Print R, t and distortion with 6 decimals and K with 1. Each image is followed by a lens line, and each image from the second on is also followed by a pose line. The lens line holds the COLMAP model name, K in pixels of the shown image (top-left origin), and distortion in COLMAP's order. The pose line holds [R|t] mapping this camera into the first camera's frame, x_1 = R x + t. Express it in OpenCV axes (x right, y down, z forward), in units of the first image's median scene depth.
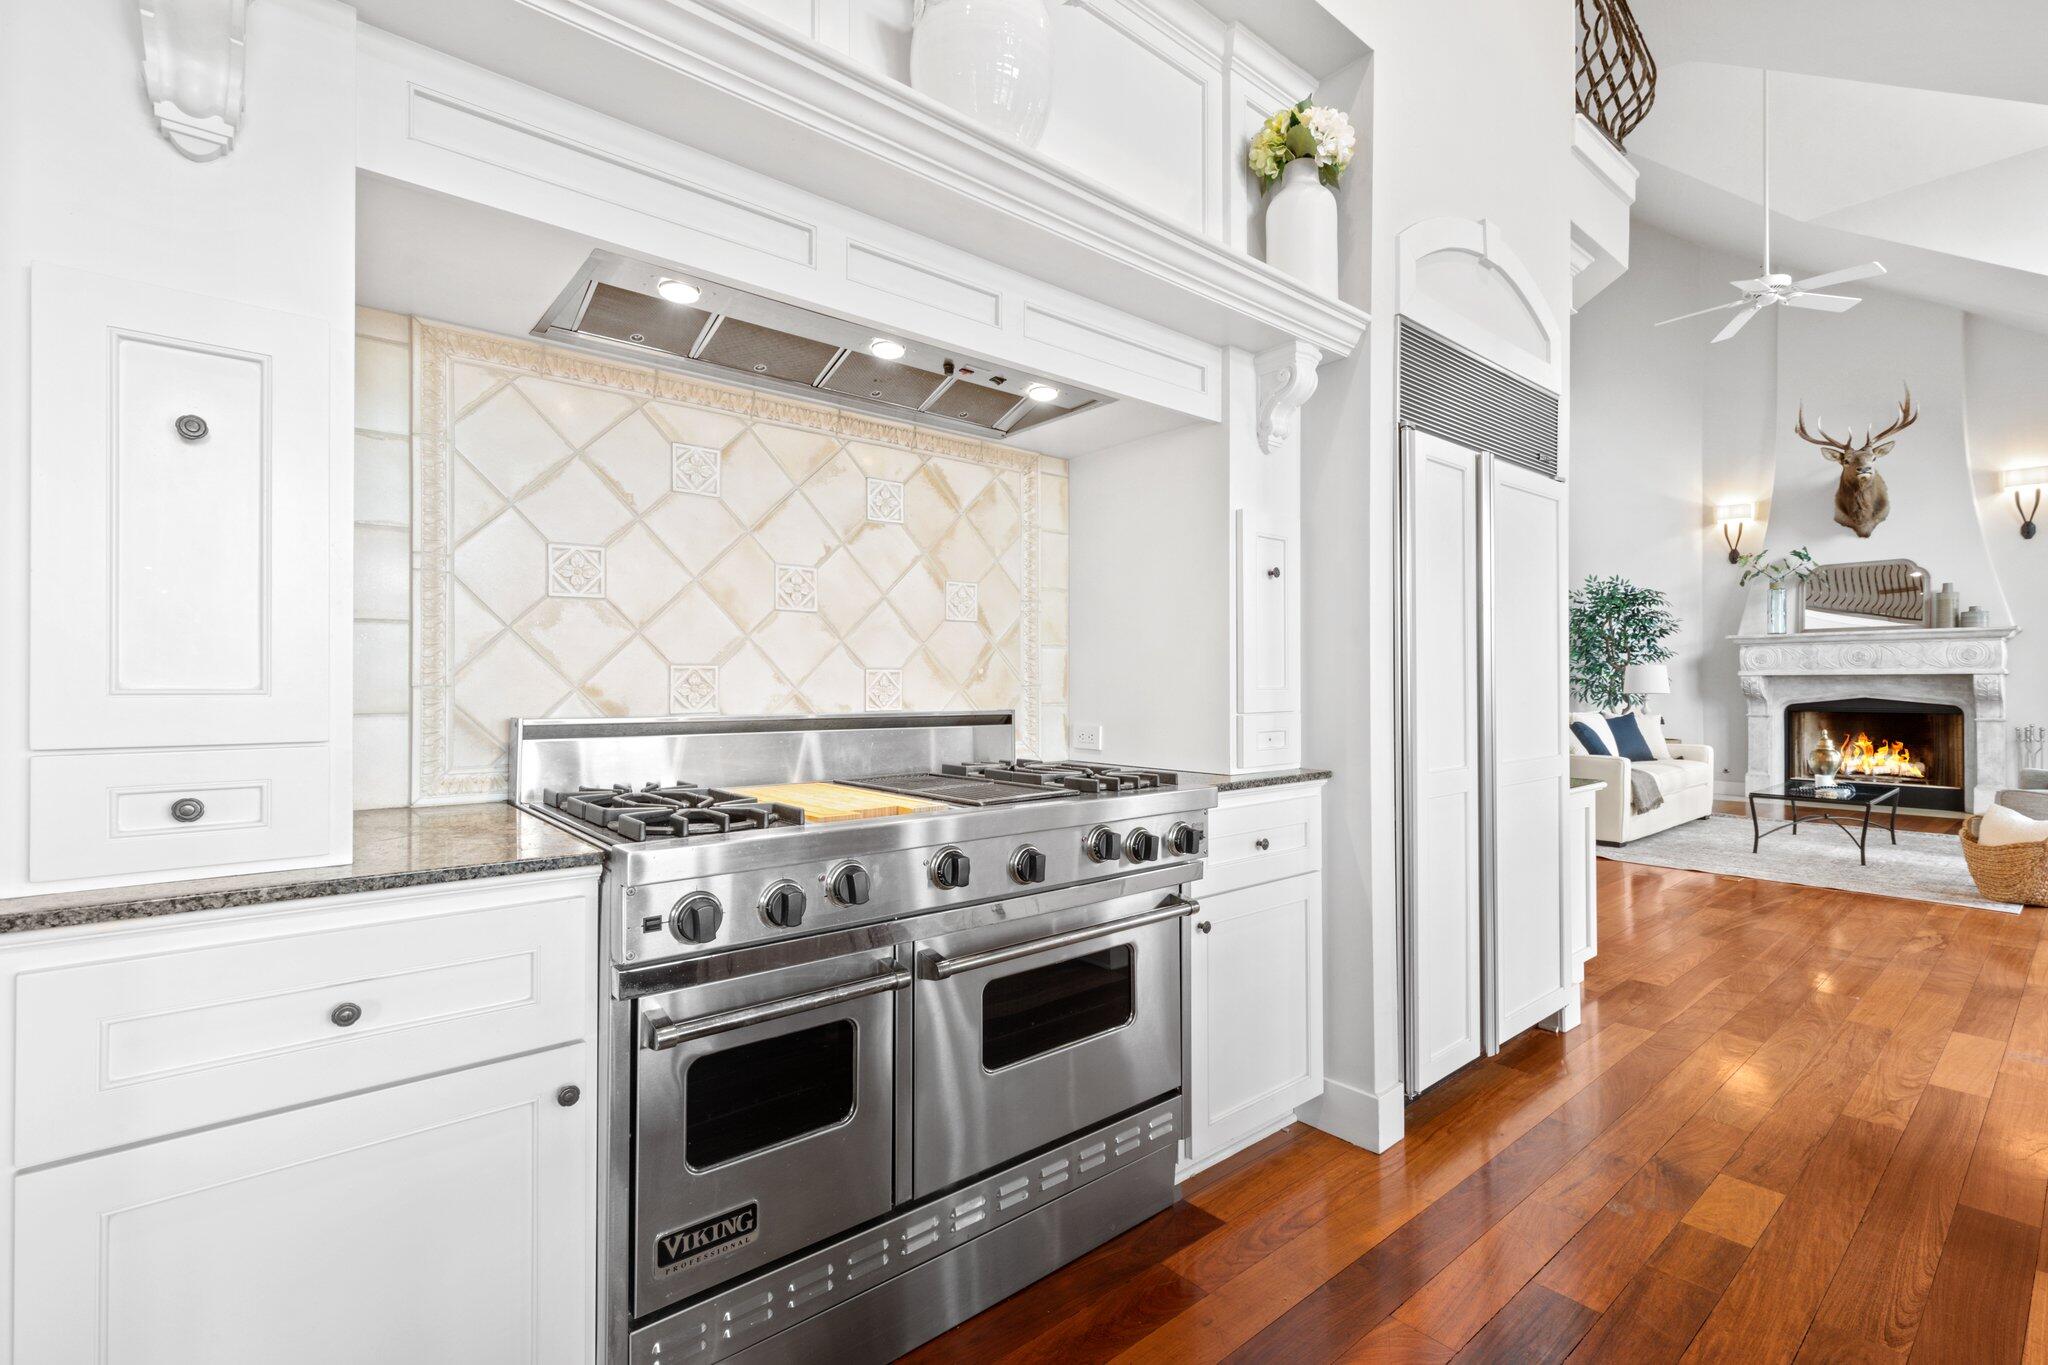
lens RADIAL K [[915.4, 0, 1024.9], [0, 915.4, 680.7], [0, 0, 1]] dist [0.002904, 0.000089]
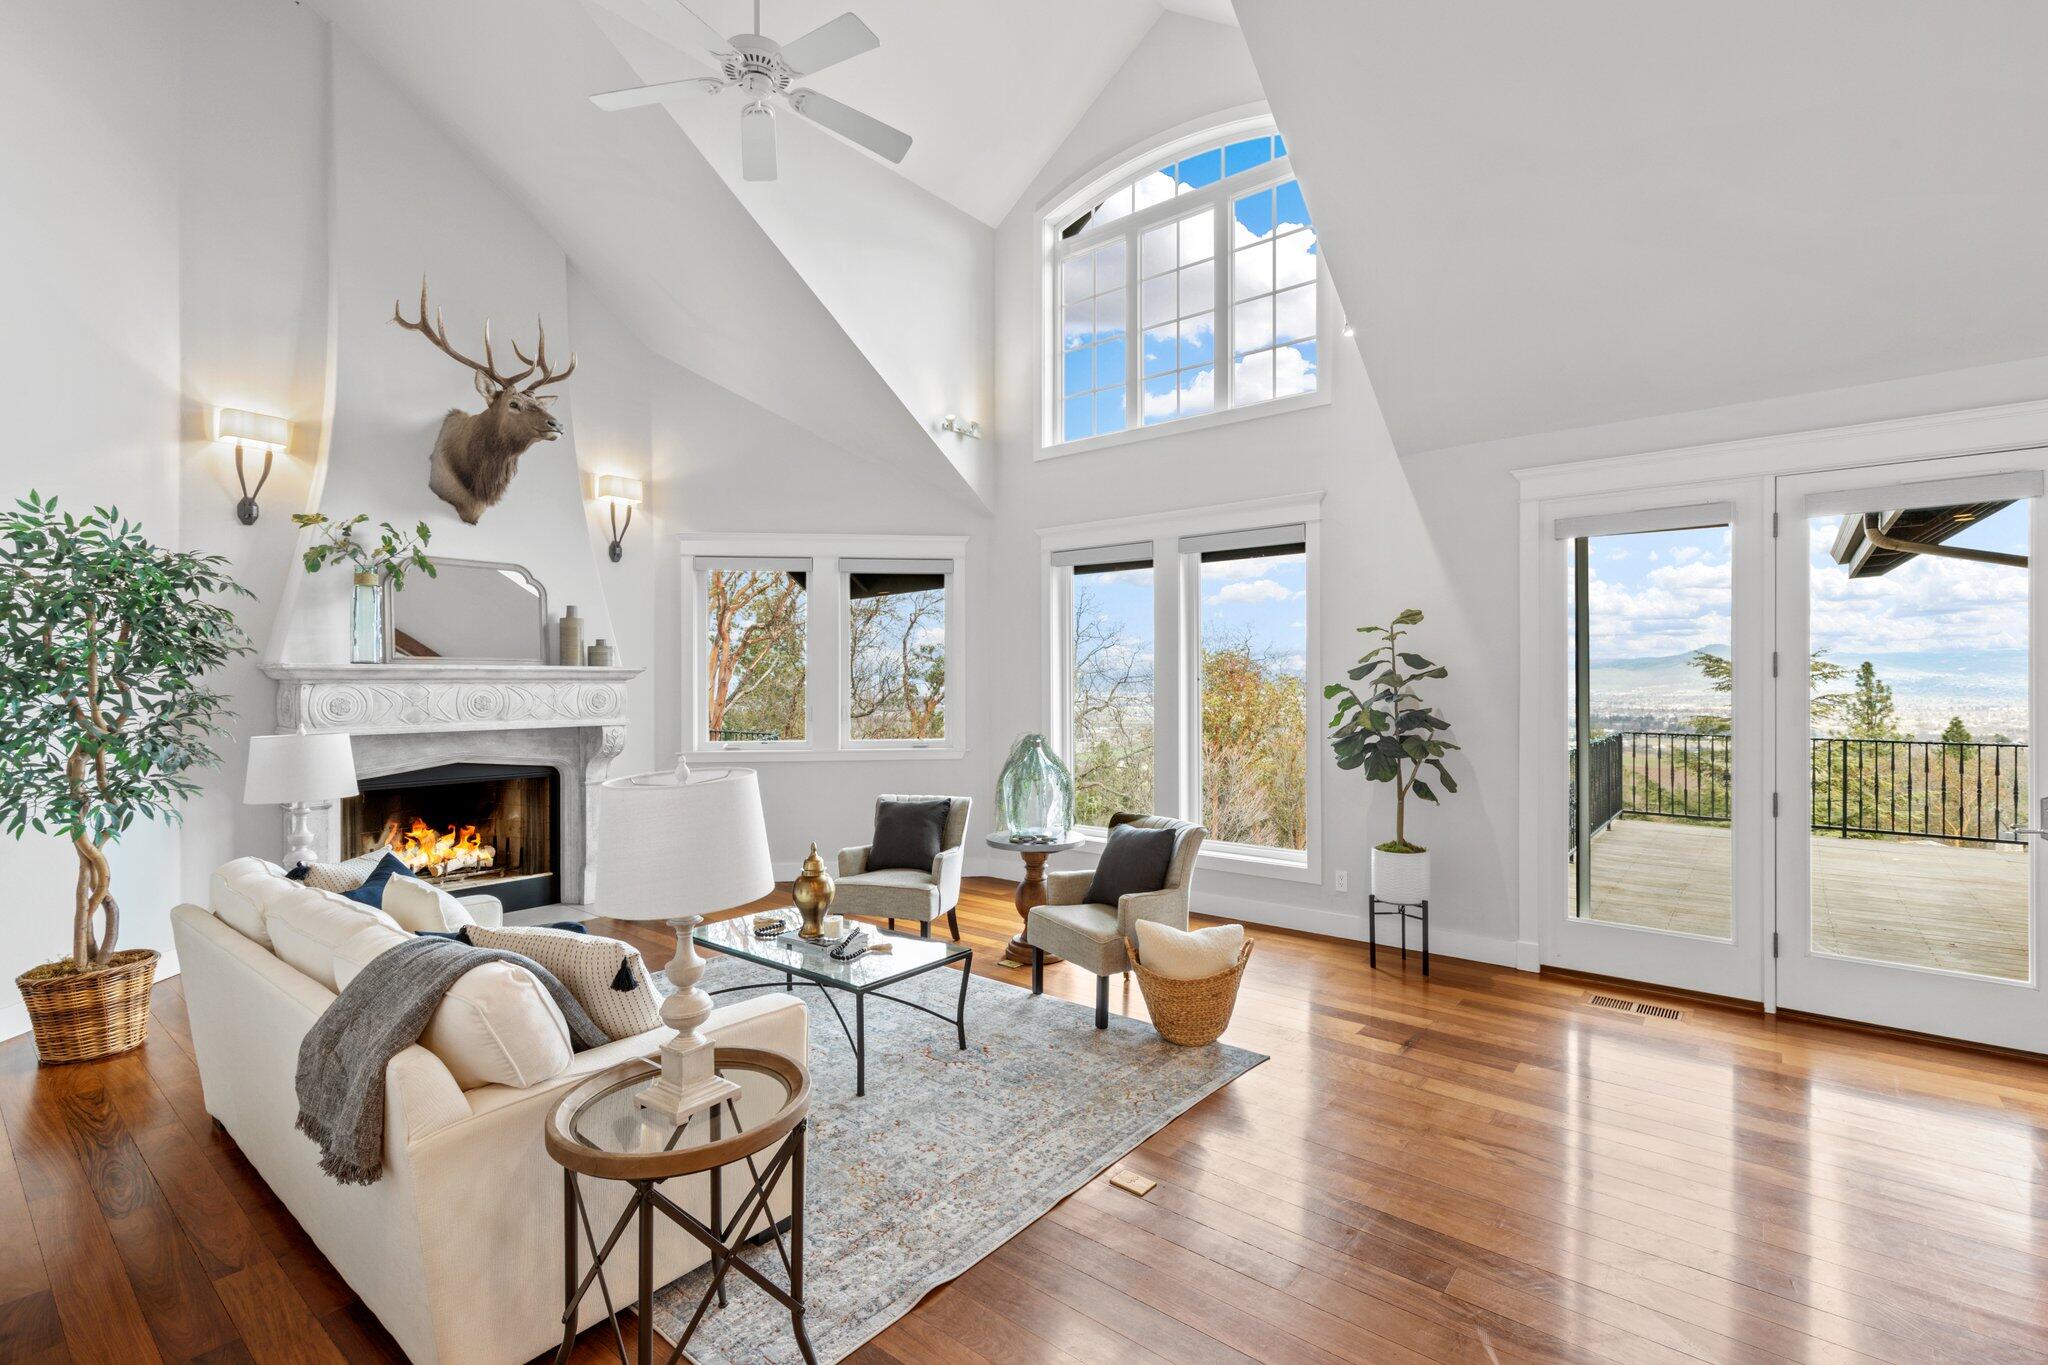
lens RADIAL K [[918.4, 0, 1055.3], [0, 918.4, 684.5], [0, 0, 1]] dist [0.001138, -0.000168]
pose [[-0.200256, 0.001521, 0.979742, 0.174255], [-0.001463, 0.999997, -0.001852, -0.038324], [-0.979743, -0.001804, -0.200253, 0.713590]]
